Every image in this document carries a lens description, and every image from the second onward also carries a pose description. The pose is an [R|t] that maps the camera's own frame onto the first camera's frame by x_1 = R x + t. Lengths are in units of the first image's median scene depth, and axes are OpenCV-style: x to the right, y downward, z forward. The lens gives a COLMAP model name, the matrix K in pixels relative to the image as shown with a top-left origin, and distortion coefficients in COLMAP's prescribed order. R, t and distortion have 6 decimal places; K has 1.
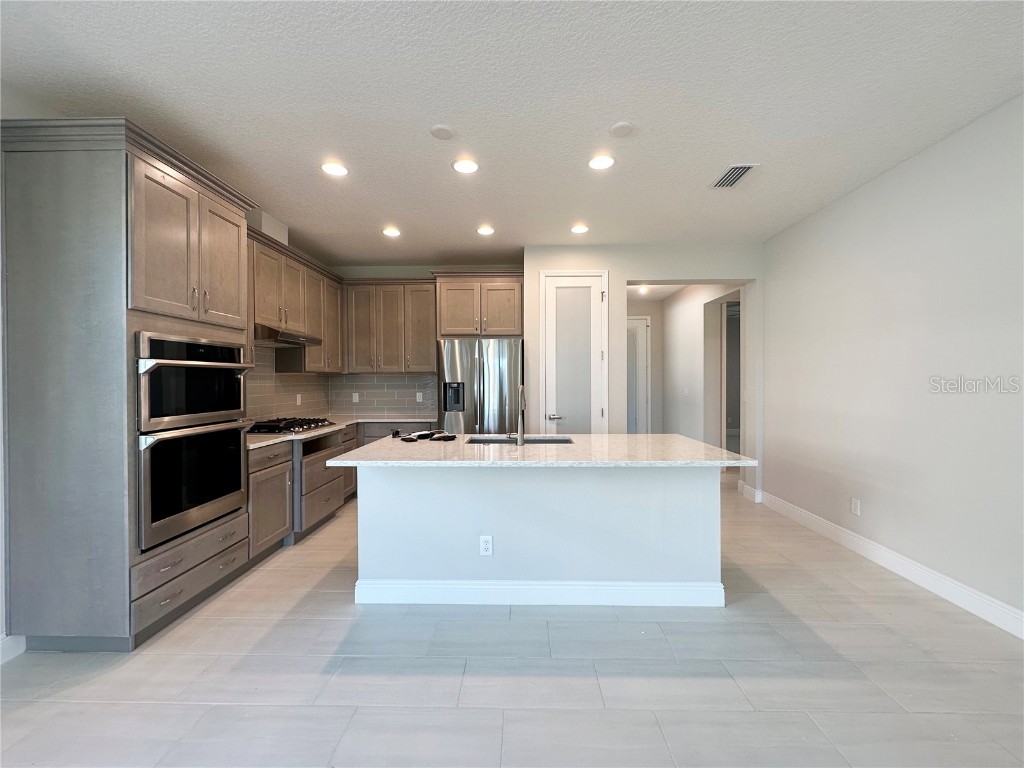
lens RADIAL K [[408.5, 0, 505.6], [0, 408.5, 386.5], [0, 0, 1]] dist [-0.006464, 0.000000]
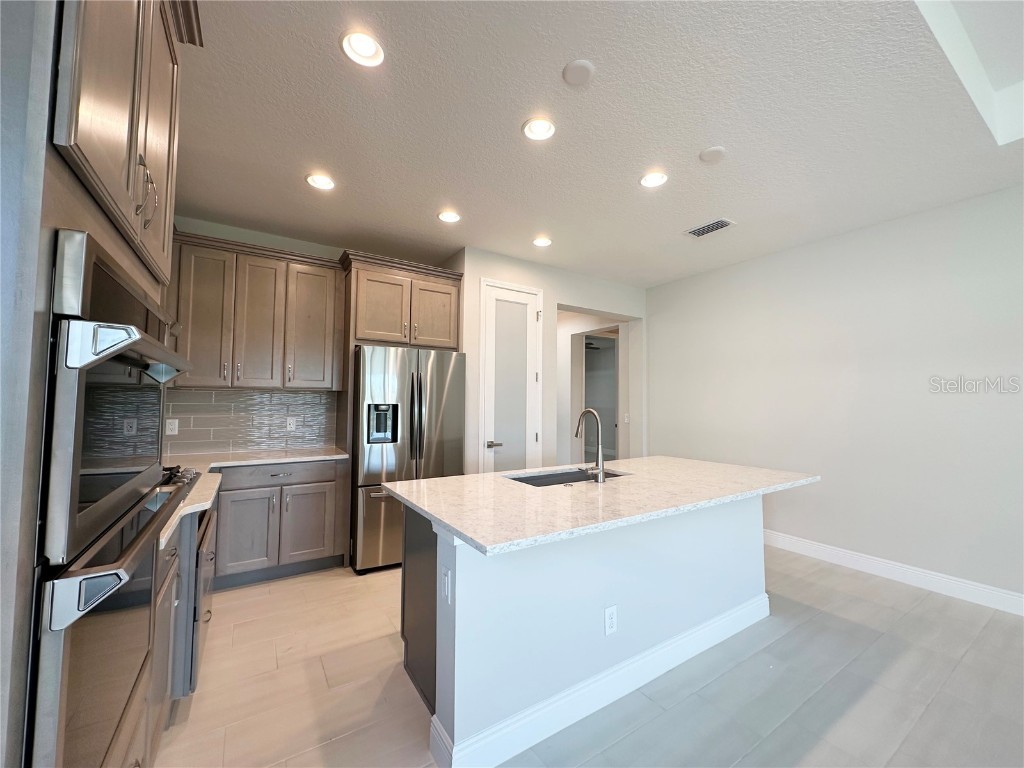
lens RADIAL K [[408.5, 0, 502.5], [0, 408.5, 385.1], [0, 0, 1]] dist [-0.006464, 0.000000]
pose [[0.825366, 0.035251, 0.563497, -0.364677], [-0.002704, 0.998284, -0.058489, -0.001149], [-0.564592, 0.046751, 0.824045, 0.260565]]
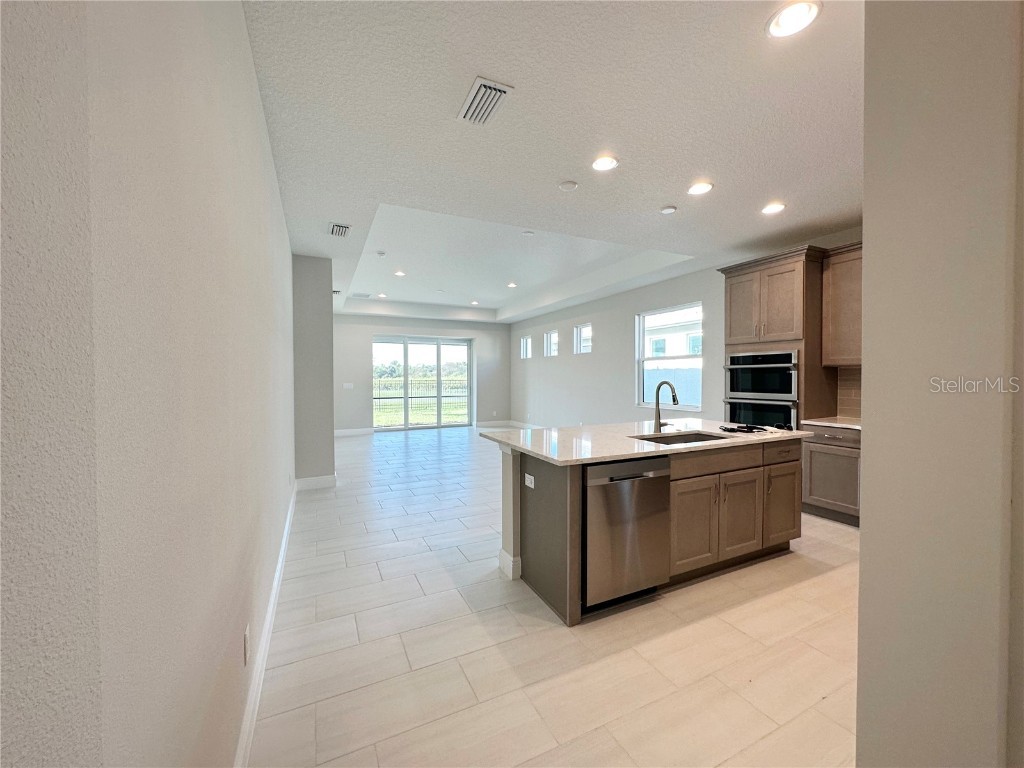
lens RADIAL K [[408.5, 0, 507.4], [0, 408.5, 386.6], [0, 0, 1]] dist [-0.006464, 0.000000]
pose [[-0.882963, 0.015624, -0.469182, 0.567156], [-0.002869, 0.999248, 0.038675, -0.016615], [0.469433, 0.035495, -0.882254, 1.095093]]
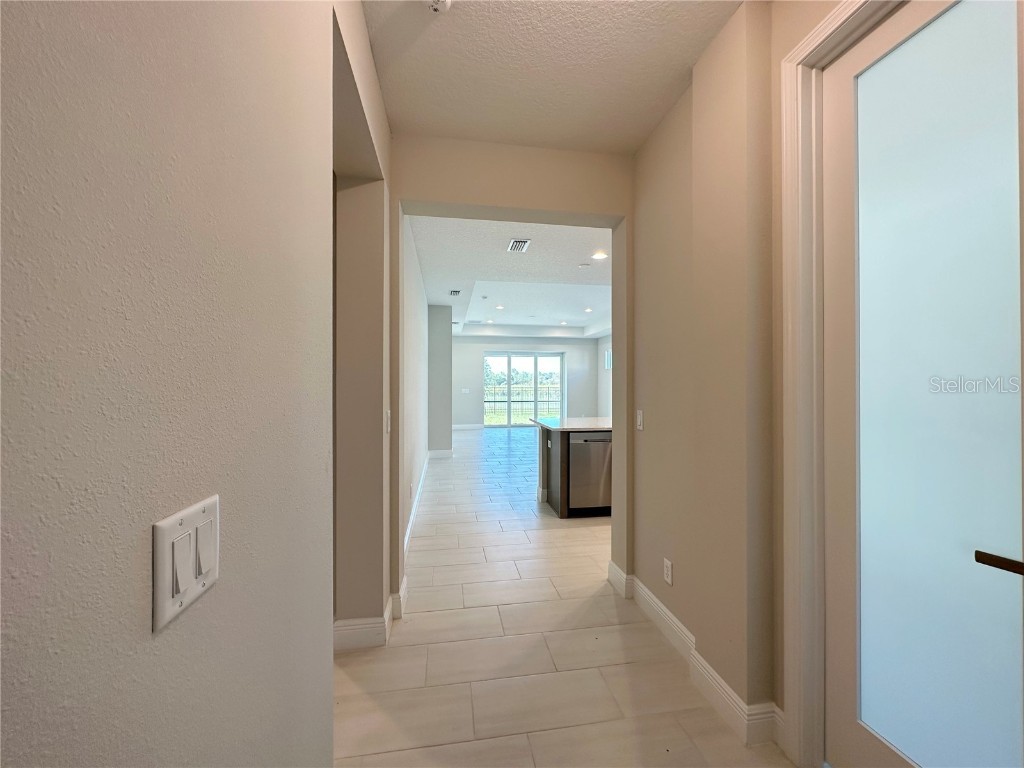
lens RADIAL K [[408.5, 0, 509.8], [0, 408.5, 380.1], [0, 0, 1]] dist [-0.006464, 0.000000]
pose [[-0.977868, 0.002523, -0.209208, 0.579959], [0.001426, 0.999984, 0.005397, -0.026013], [0.209218, 0.004980, -0.977856, 1.560563]]
